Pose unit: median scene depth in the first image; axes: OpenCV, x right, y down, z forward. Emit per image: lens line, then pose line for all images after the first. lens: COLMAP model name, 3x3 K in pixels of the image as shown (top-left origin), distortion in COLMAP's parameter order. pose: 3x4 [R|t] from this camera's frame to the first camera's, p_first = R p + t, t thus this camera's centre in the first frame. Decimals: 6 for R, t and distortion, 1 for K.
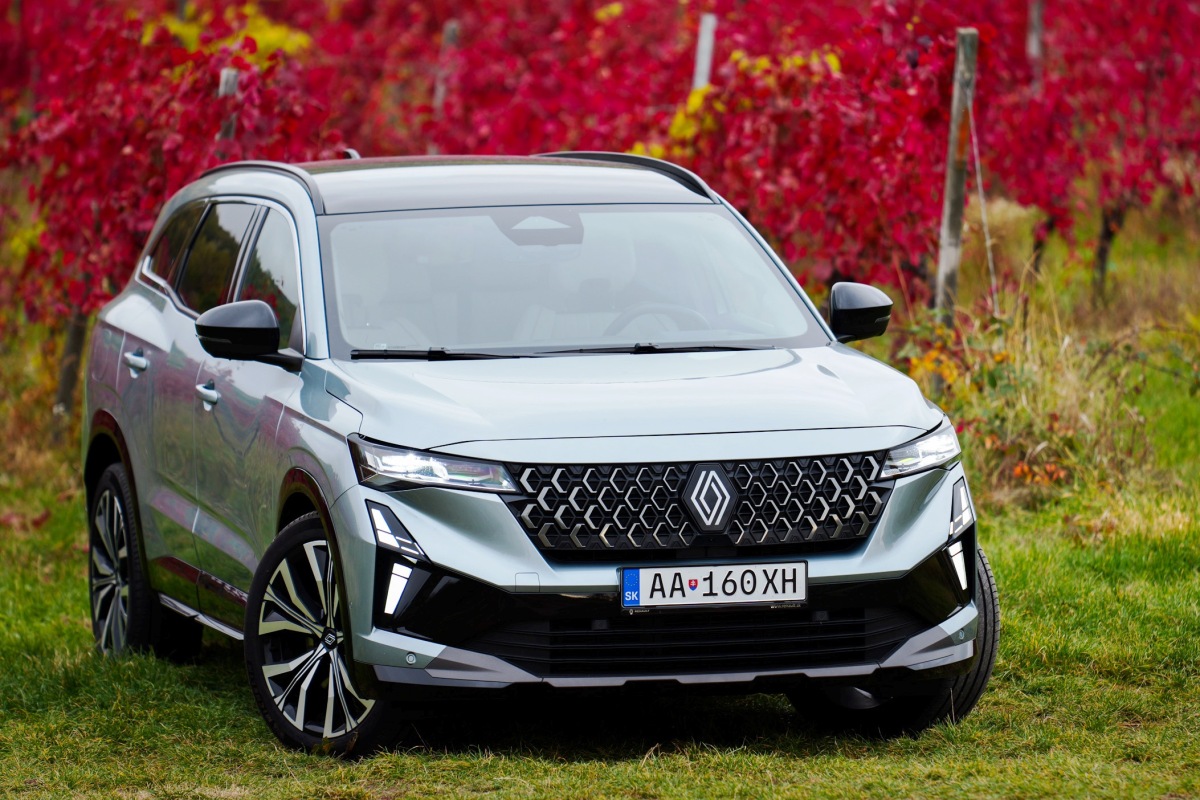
lens RADIAL K [[6462.2, 0, 600.8], [0, 6462.2, 399.2], [0, 0, 1]] dist [-0.496203, 0.000000]
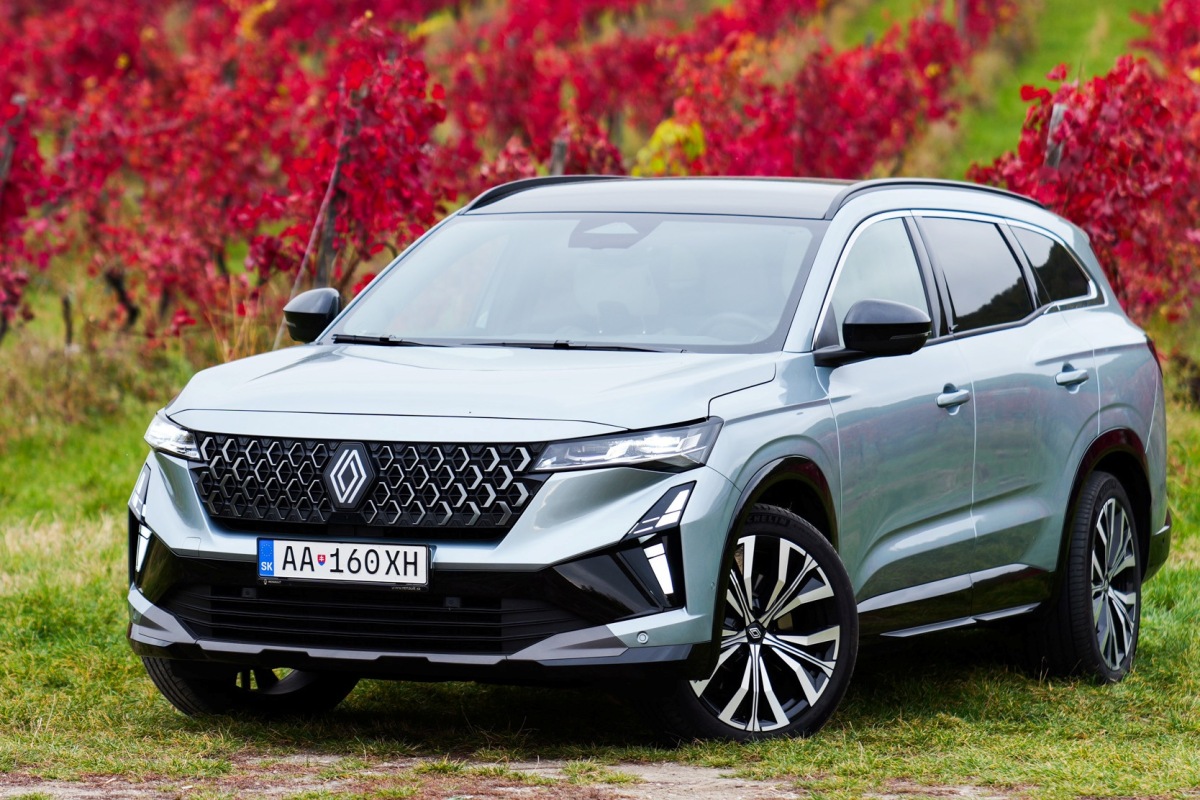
lens RADIAL K [[5140.1, 0, 587.0], [0, 5140.1, 412.7], [0, 0, 1]] dist [0.307992, 0.000000]
pose [[0.774648, 0.048074, -0.630562, 0.551352], [-0.063341, 0.997990, -0.001728, 0.004285], [0.629212, 0.041279, 0.776137, 0.391914]]
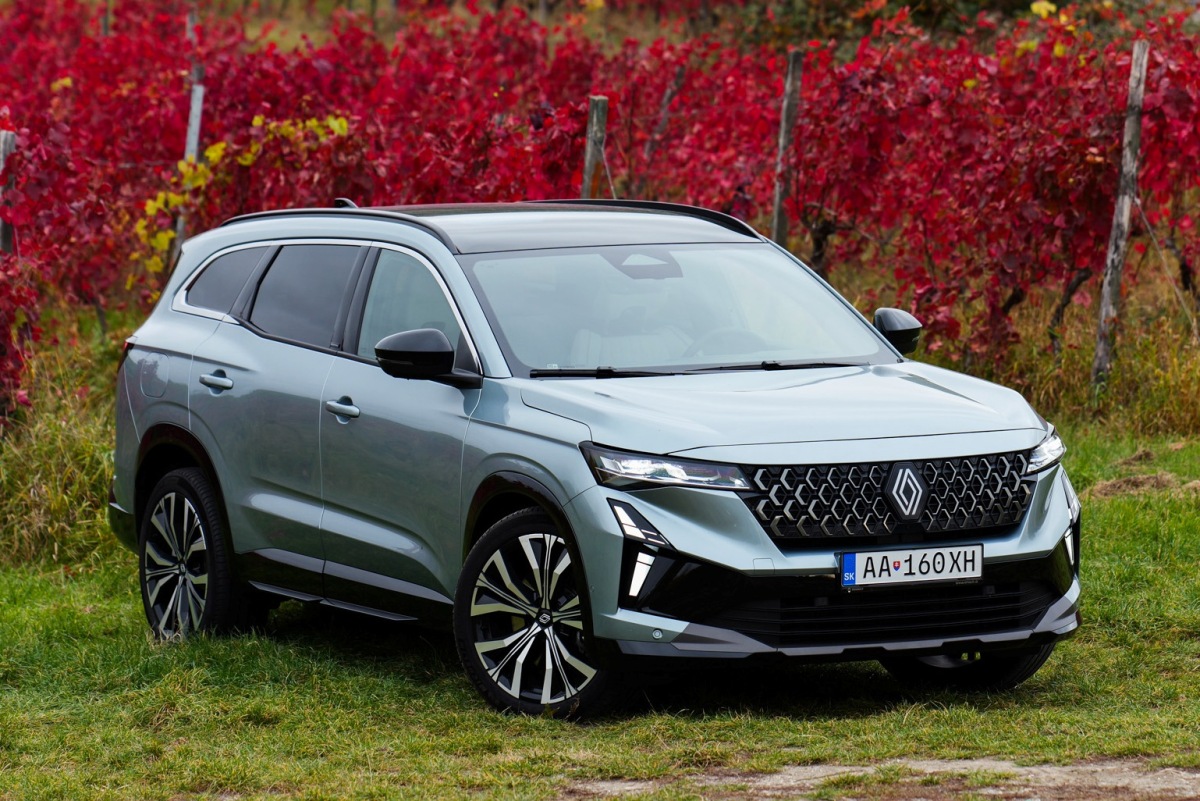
lens RADIAL K [[5160.9, 0, 599.8], [0, 5160.9, 399.9], [0, 0, 1]] dist [-0.172617, 0.000000]
pose [[0.977231, -0.012689, 0.211799, -0.234858], [0.012622, 0.999919, 0.001668, -0.003750], [-0.211803, 0.001044, 0.977312, 0.091934]]
